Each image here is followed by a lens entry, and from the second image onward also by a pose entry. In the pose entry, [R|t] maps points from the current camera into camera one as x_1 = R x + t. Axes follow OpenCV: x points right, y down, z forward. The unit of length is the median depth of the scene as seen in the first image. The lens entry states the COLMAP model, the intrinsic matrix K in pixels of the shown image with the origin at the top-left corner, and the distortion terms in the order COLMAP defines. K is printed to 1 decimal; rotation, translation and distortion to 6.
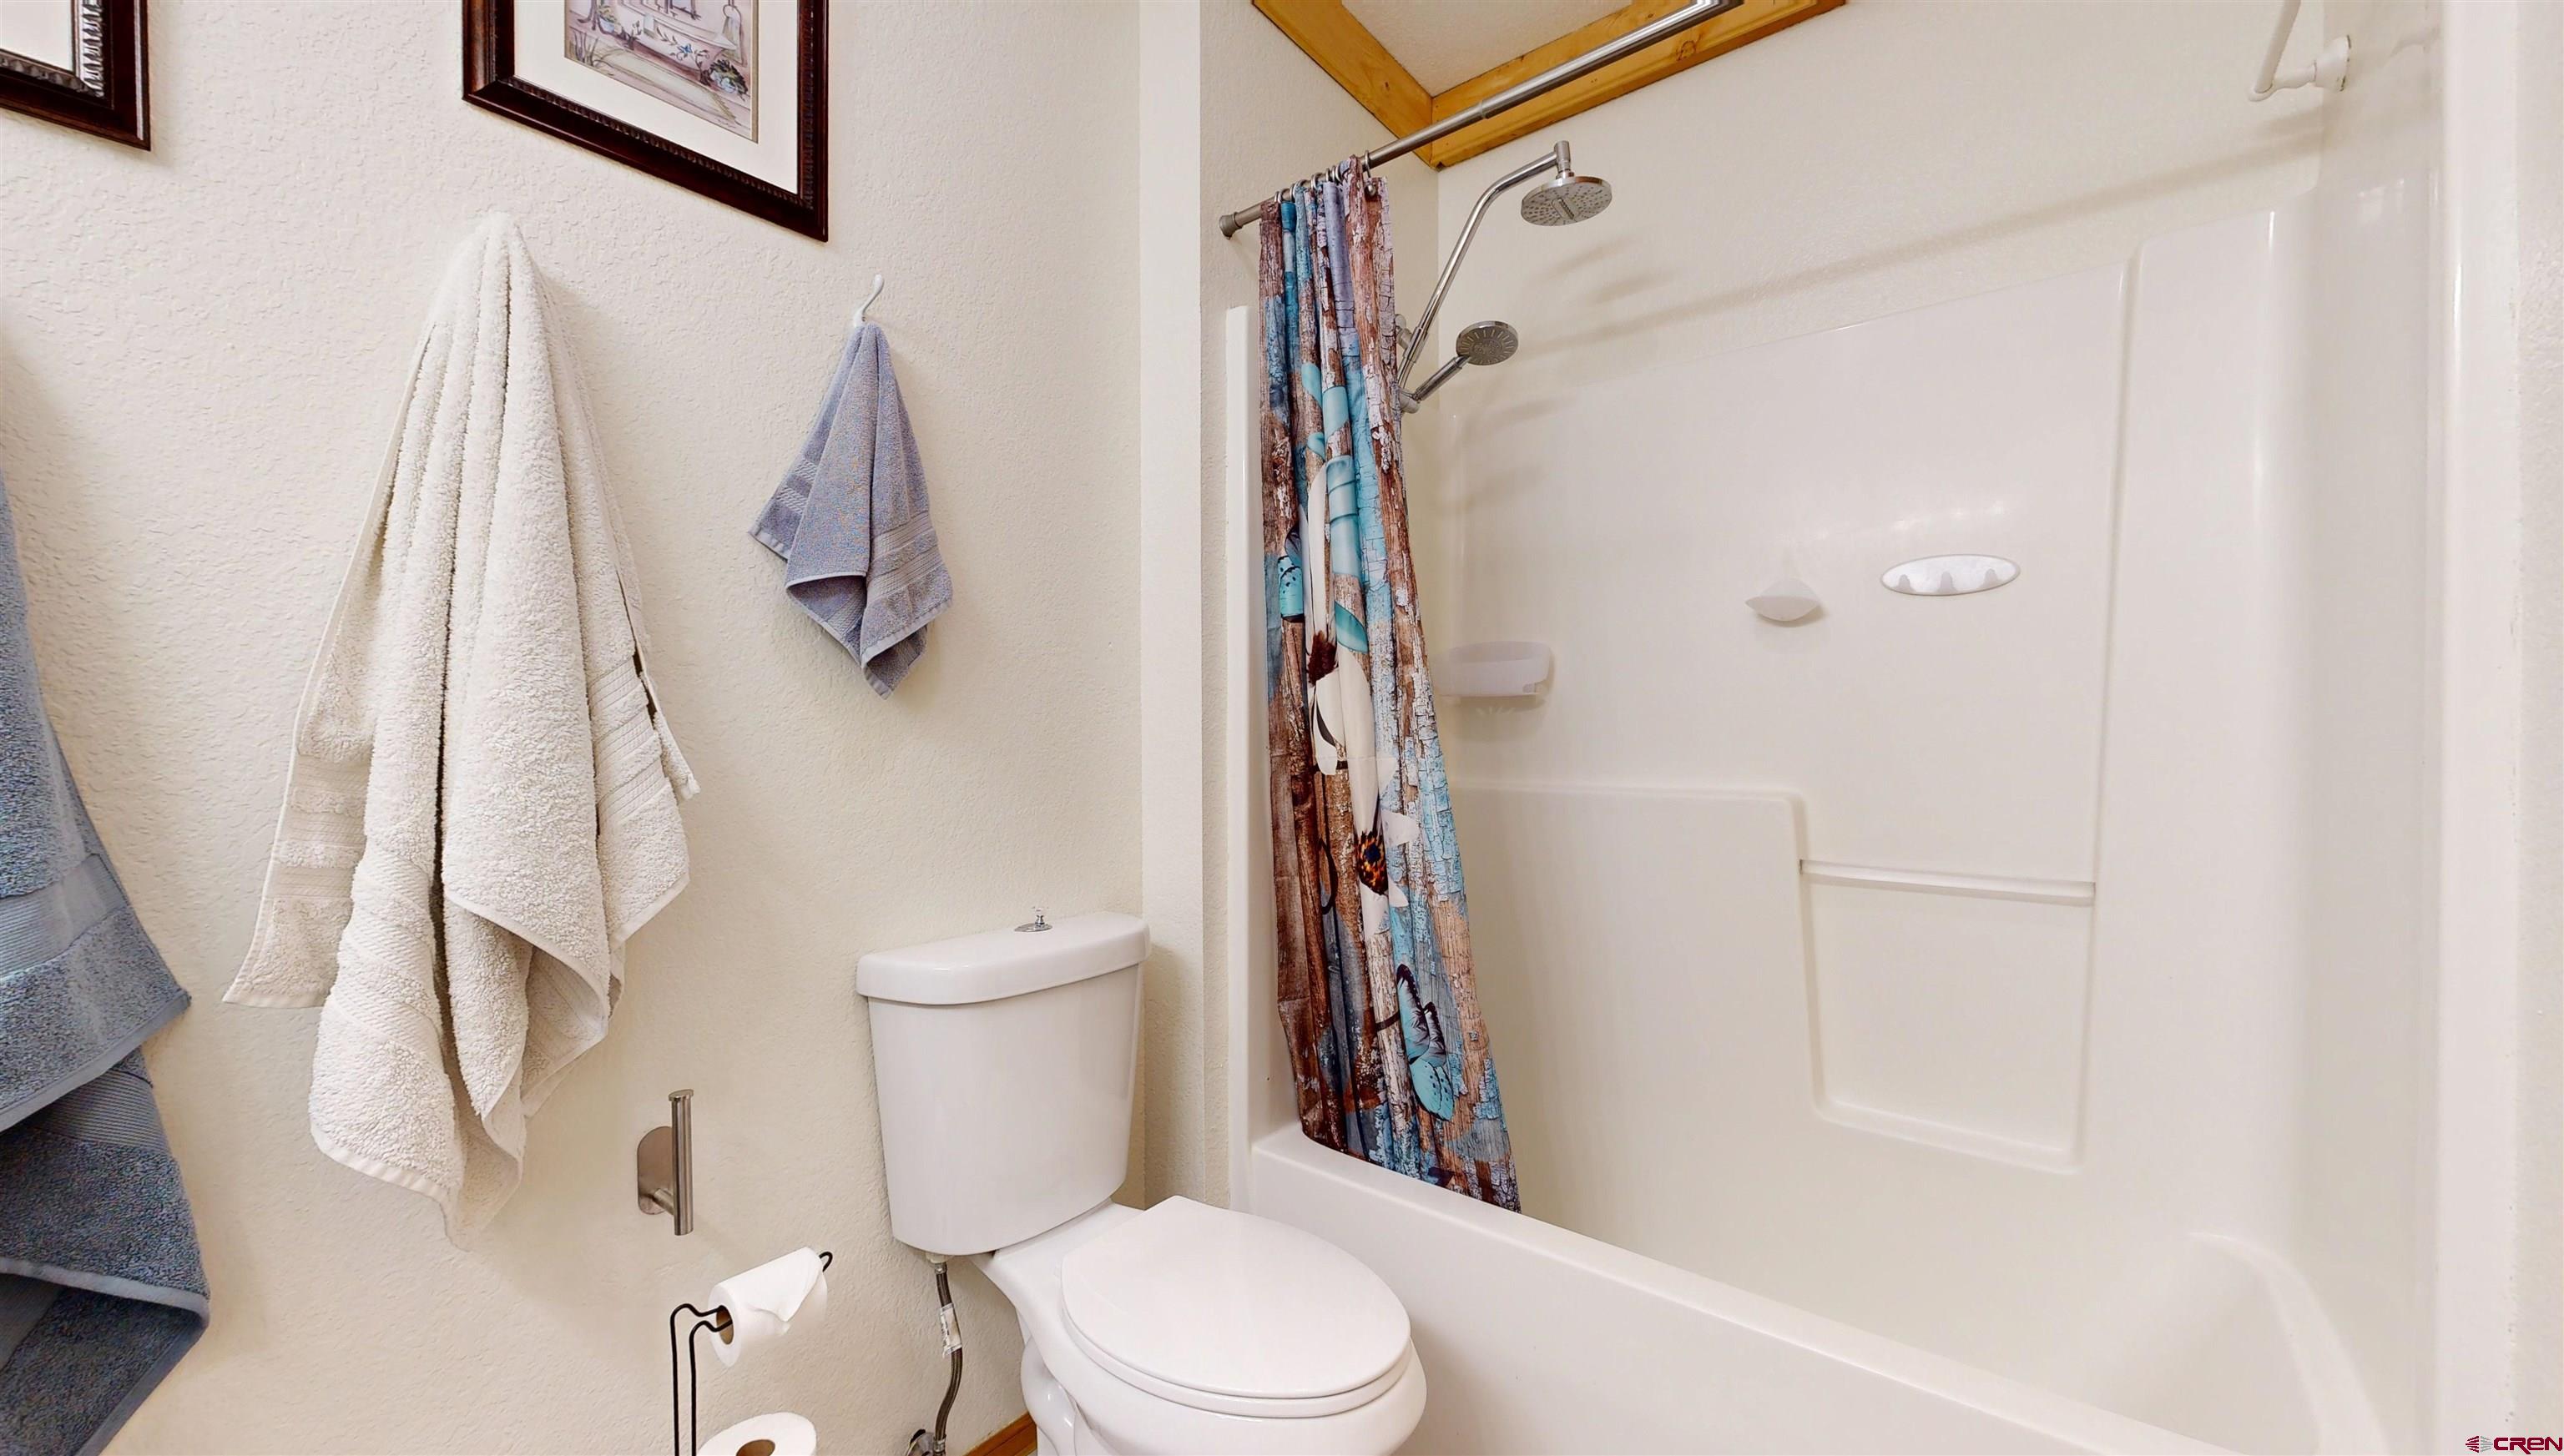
lens RADIAL K [[961.5, 0, 1282.0], [0, 961.5, 728.0], [0, 0, 1]] dist [0.000531, 0.000022]
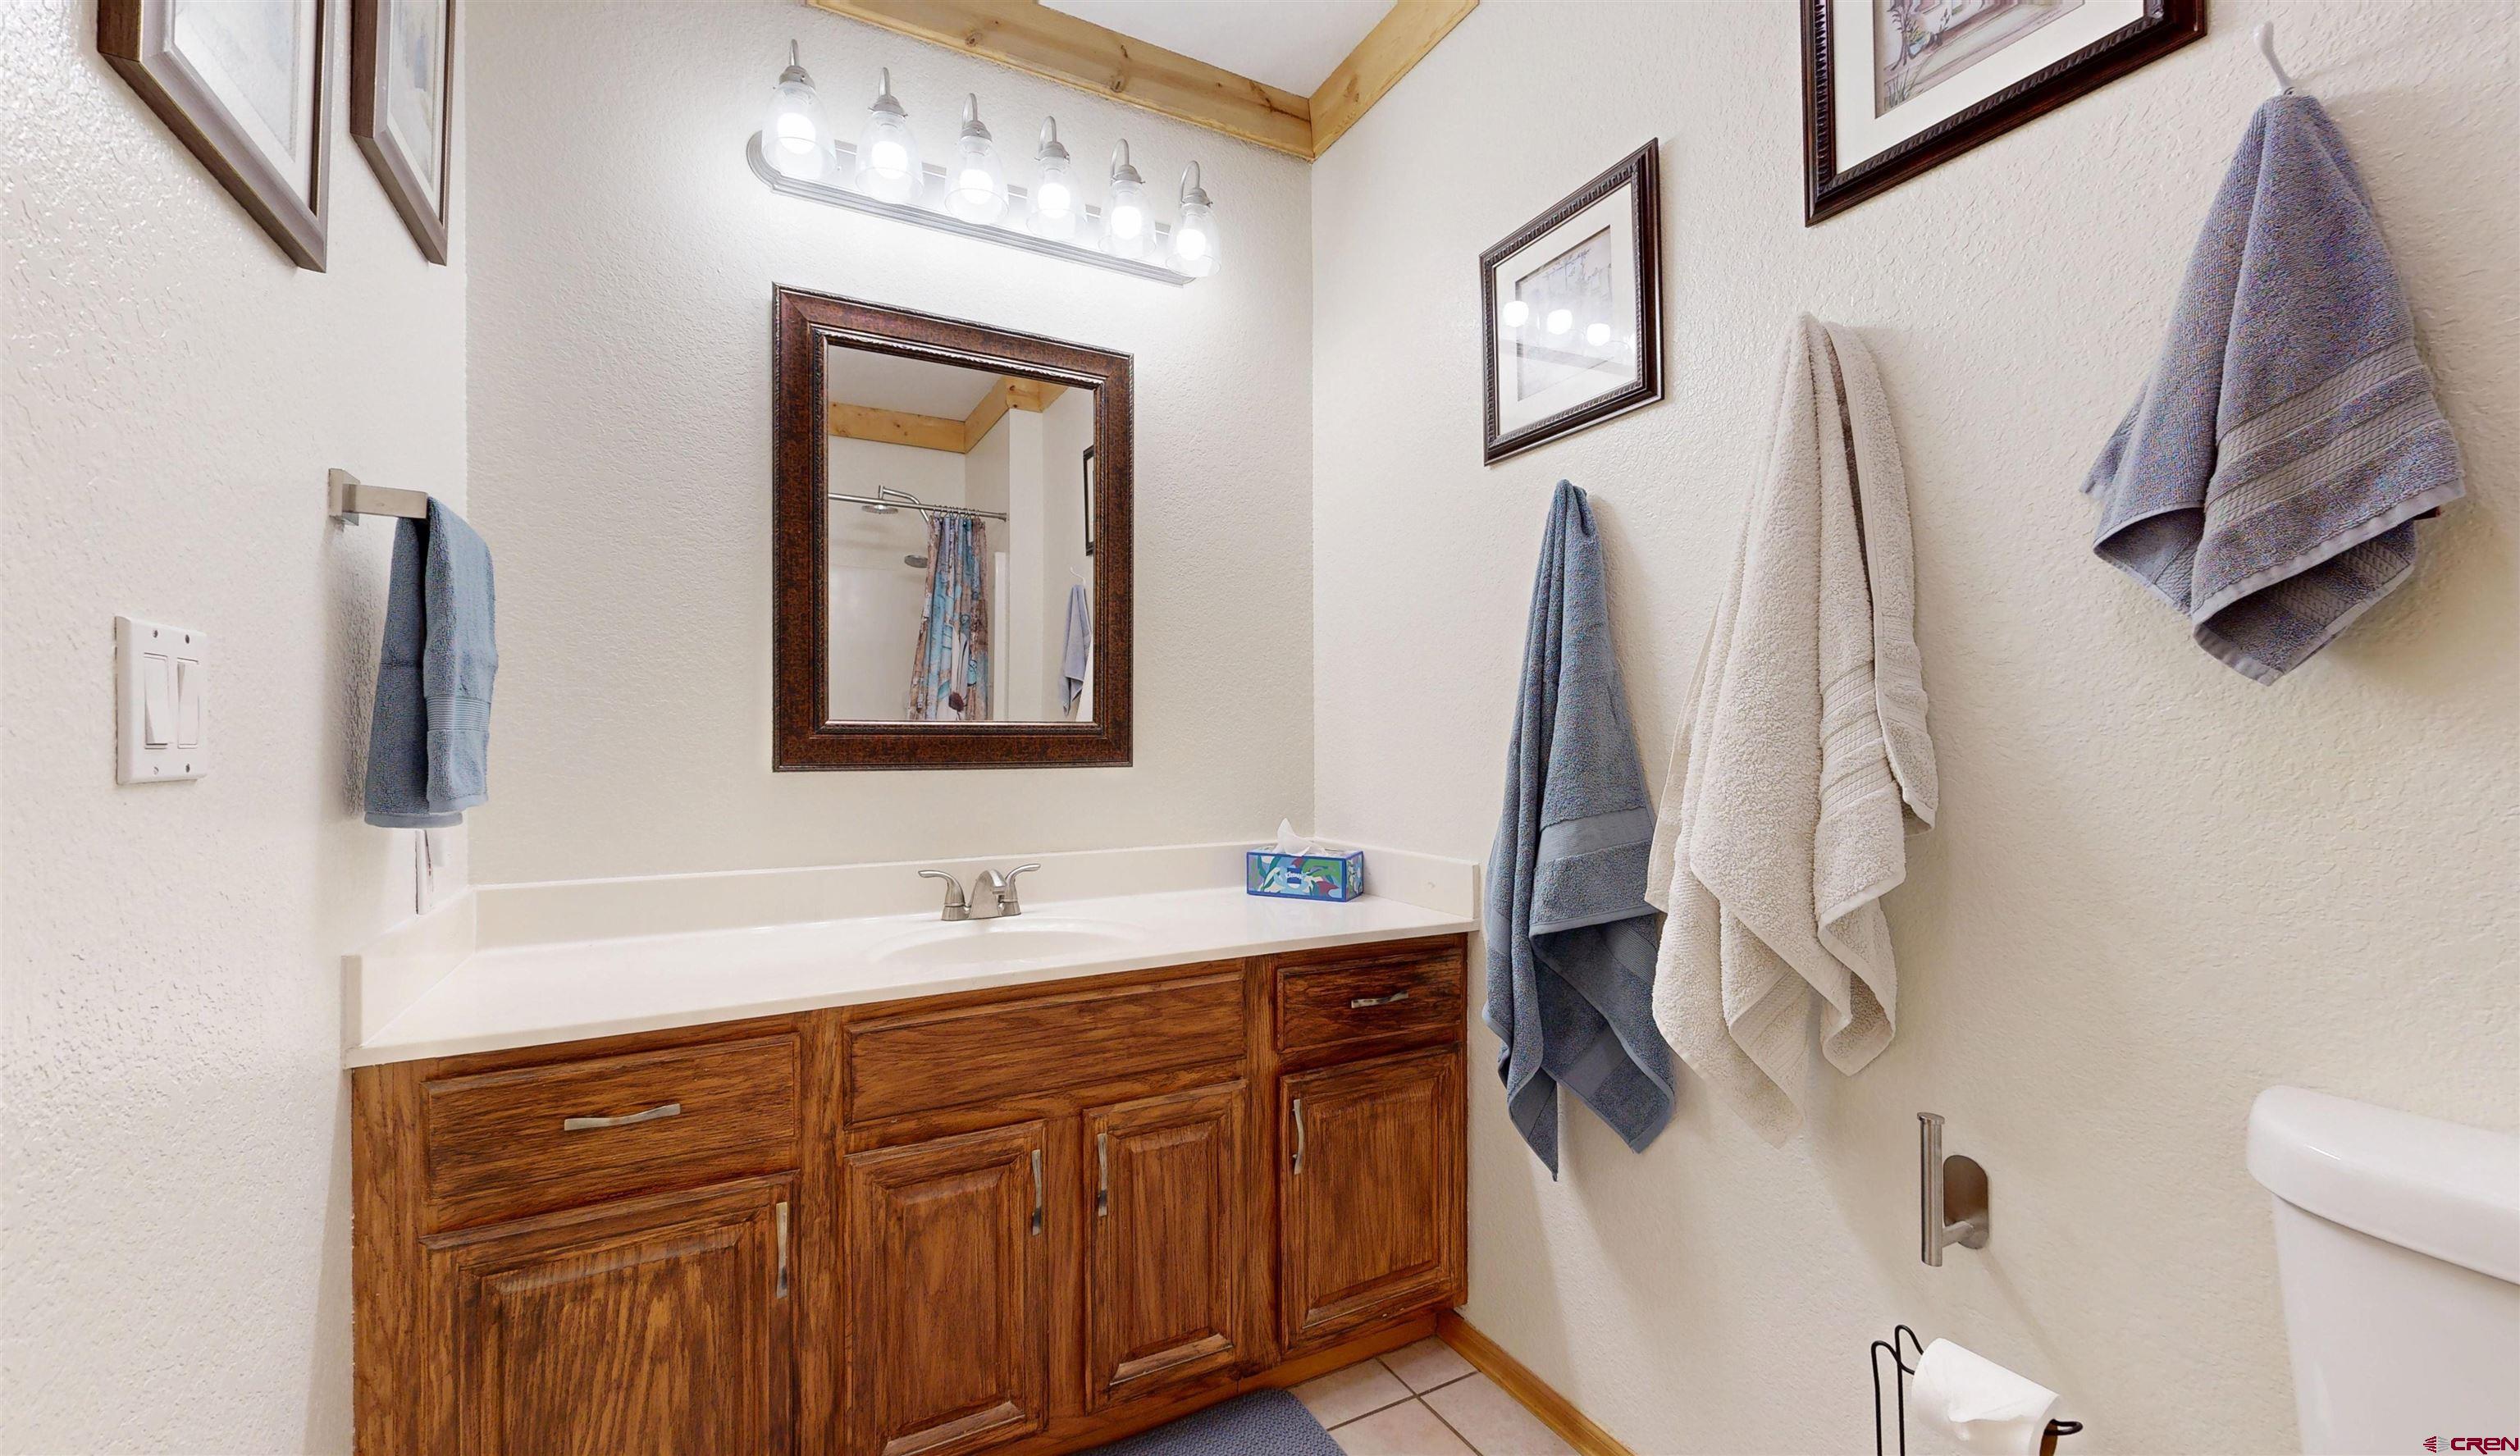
lens RADIAL K [[986.6, 0, 1260.0], [0, 986.6, 728.0], [0, 0, 1]] dist [-0.000843, -0.000085]
pose [[-0.393147, -0.016231, -0.919332, 0.528775], [0.012397, 0.999660, -0.022950, 0.008860], [0.919392, -0.020420, -0.392812, 0.761434]]
